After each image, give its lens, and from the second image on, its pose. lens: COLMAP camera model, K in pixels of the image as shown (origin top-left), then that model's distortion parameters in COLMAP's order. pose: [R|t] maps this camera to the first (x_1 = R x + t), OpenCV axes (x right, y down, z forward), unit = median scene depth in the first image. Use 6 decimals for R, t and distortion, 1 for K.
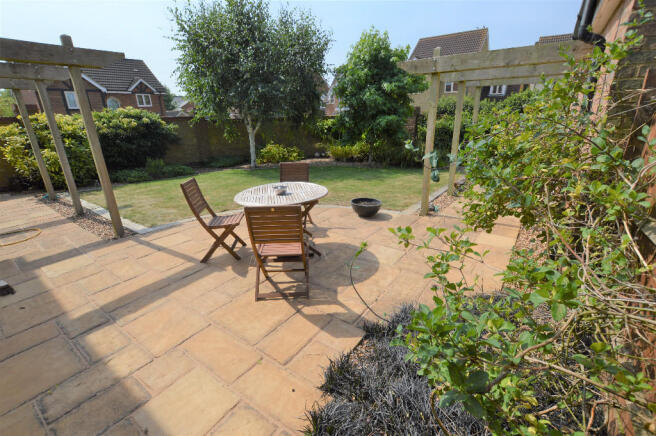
lens RADIAL K [[289.7, 0, 331.1], [0, 289.7, 215.7], [0, 0, 1]] dist [-0.025054, 0.002548]
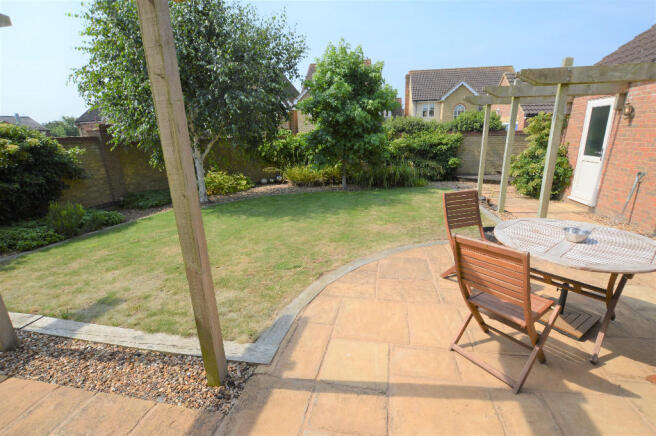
lens RADIAL K [[289.7, 0, 330.4], [0, 289.7, 219.1], [0, 0, 1]] dist [-0.025054, 0.002548]
pose [[0.908871, -0.116251, 0.400548, -0.325021], [0.140927, 0.989483, -0.032596, -0.064157], [-0.392546, 0.086074, 0.915696, 0.221667]]
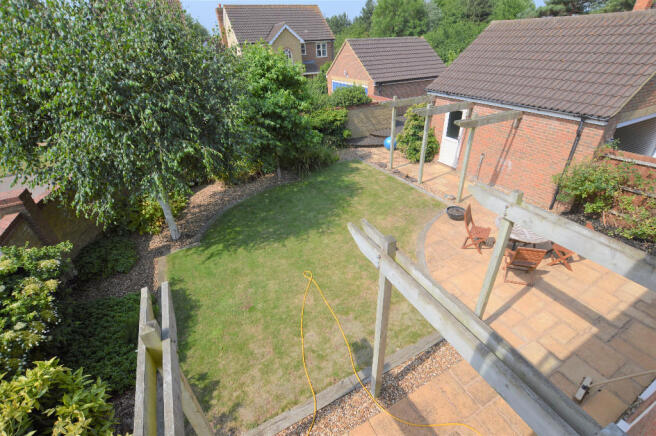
lens RADIAL K [[289.7, 0, 332.0], [0, 289.7, 222.9], [0, 0, 1]] dist [-0.025054, 0.002548]
pose [[0.460216, -0.466451, 0.755397, -0.716725], [0.322578, 0.880561, 0.347212, -0.384664], [-0.827130, 0.083882, 0.555715, 0.352027]]
